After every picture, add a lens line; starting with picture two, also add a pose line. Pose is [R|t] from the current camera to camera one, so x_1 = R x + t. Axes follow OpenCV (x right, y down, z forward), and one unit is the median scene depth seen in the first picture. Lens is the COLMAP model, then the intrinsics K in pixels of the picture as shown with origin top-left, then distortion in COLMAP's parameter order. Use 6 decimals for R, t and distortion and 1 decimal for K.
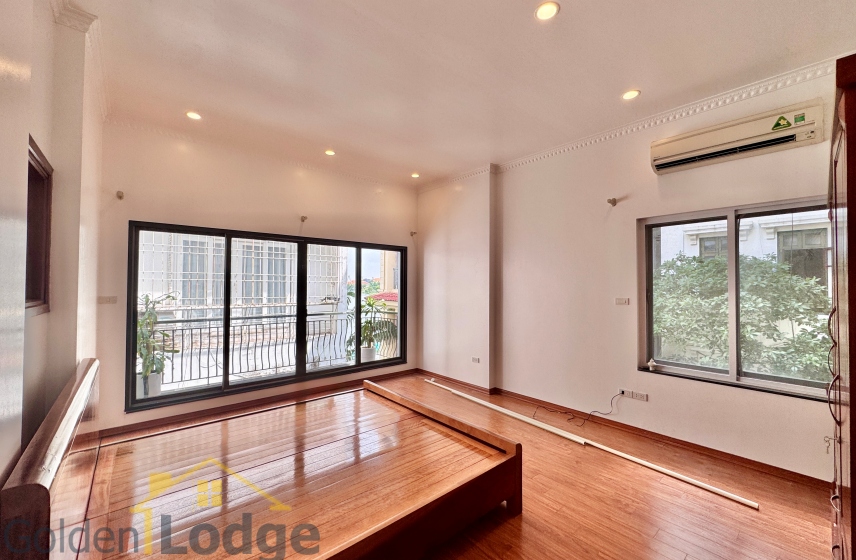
lens RADIAL K [[342.6, 0, 425.1], [0, 342.6, 278.9], [0, 0, 1]] dist [-0.004962, 0.000023]
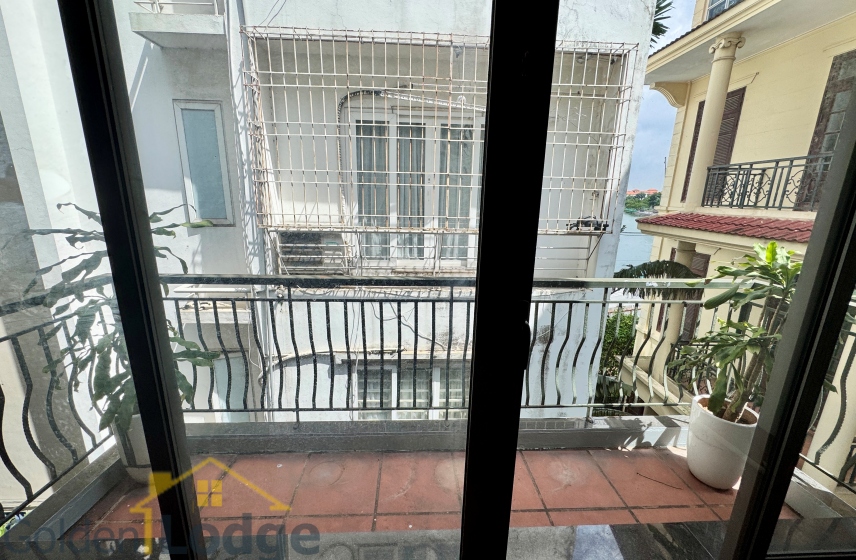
lens RADIAL K [[342.6, 0, 432.3], [0, 342.6, 276.9], [0, 0, 1]] dist [-0.004962, 0.000023]
pose [[0.798254, 0.159928, -0.580701, -0.154841], [-0.009804, 0.967428, 0.252957, 0.007135], [0.602241, -0.196231, 0.773821, 0.457882]]
